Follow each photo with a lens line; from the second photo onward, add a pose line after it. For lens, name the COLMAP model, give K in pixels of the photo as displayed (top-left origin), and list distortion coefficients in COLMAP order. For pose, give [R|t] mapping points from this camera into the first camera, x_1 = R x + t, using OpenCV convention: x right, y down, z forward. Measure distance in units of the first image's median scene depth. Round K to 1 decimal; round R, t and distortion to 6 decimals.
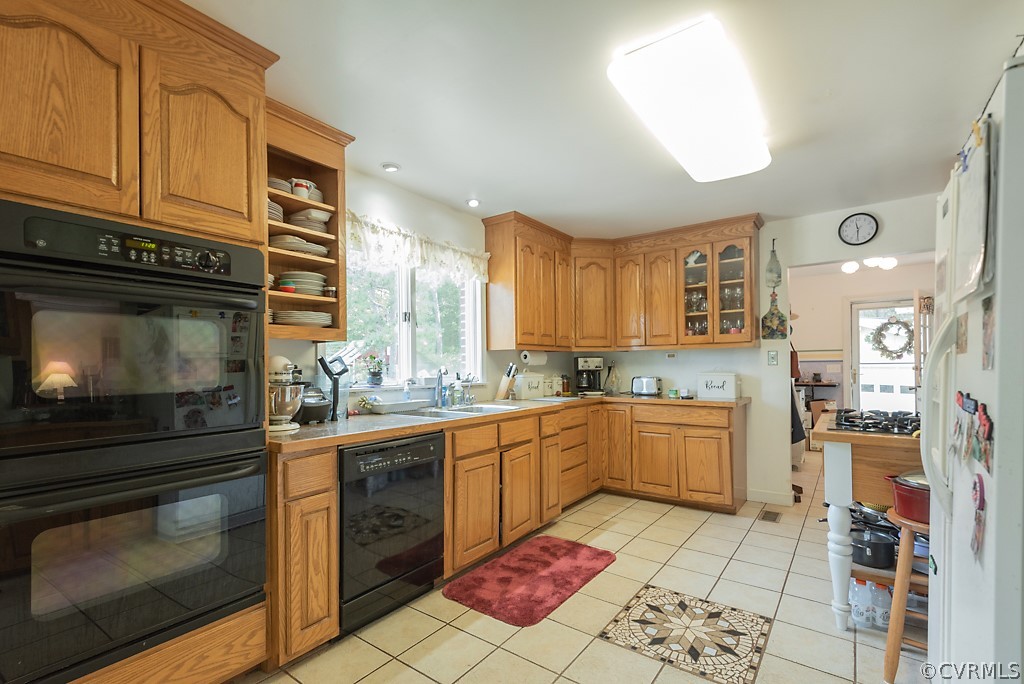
lens RADIAL K [[458.1, 0, 517.1], [0, 458.1, 363.8], [0, 0, 1]] dist [0.009208, 0.000217]
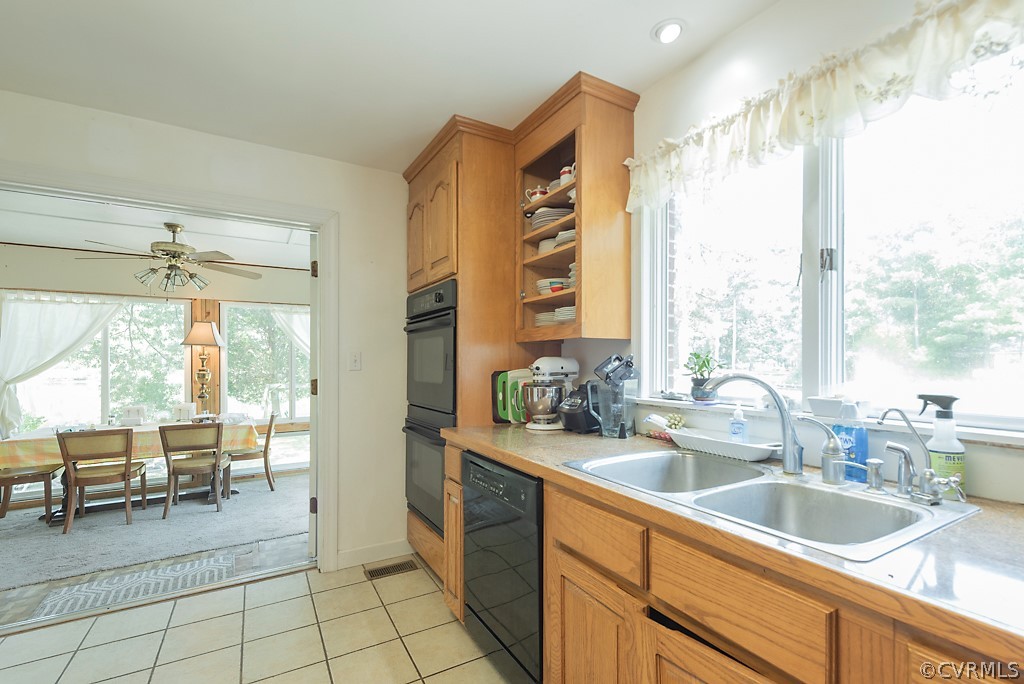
lens RADIAL K [[458.1, 0, 519.4], [0, 458.1, 361.1], [0, 0, 1]] dist [0.009208, 0.000217]
pose [[-0.395660, 0.014122, -0.918289, 0.434157], [0.008563, 0.999895, 0.011688, -0.017570], [0.918357, -0.003239, -0.395739, 1.322879]]
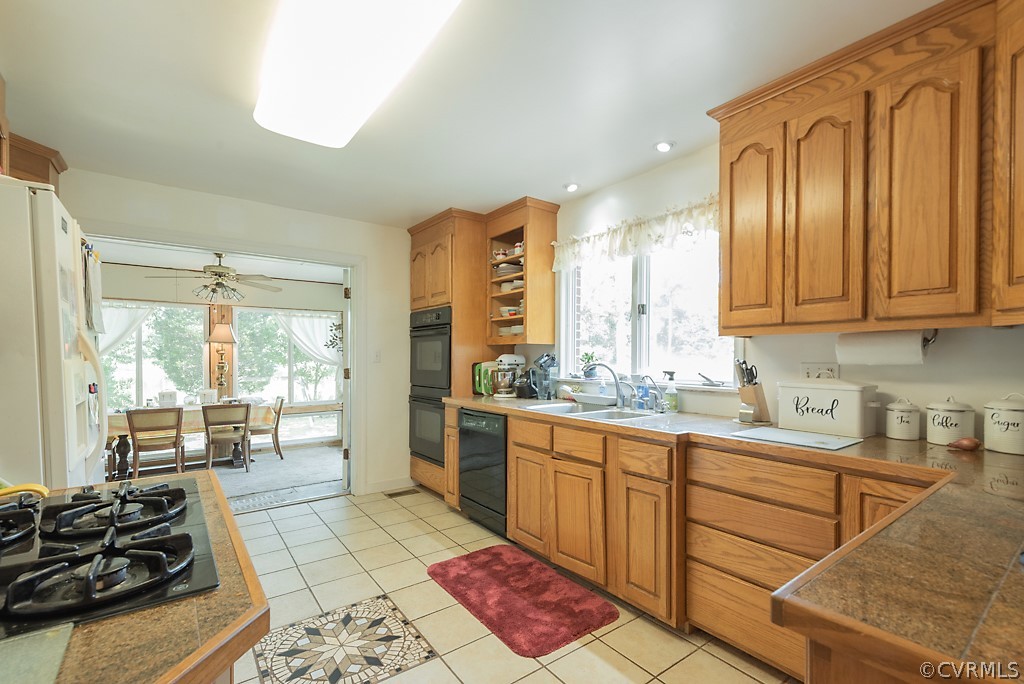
lens RADIAL K [[458.1, 0, 519.6], [0, 458.1, 362.4], [0, 0, 1]] dist [0.009208, 0.000217]
pose [[-0.287727, 0.024888, -0.957389, 1.075374], [0.003487, 0.999683, 0.024940, -0.025911], [0.957706, 0.003838, -0.287722, 1.508853]]
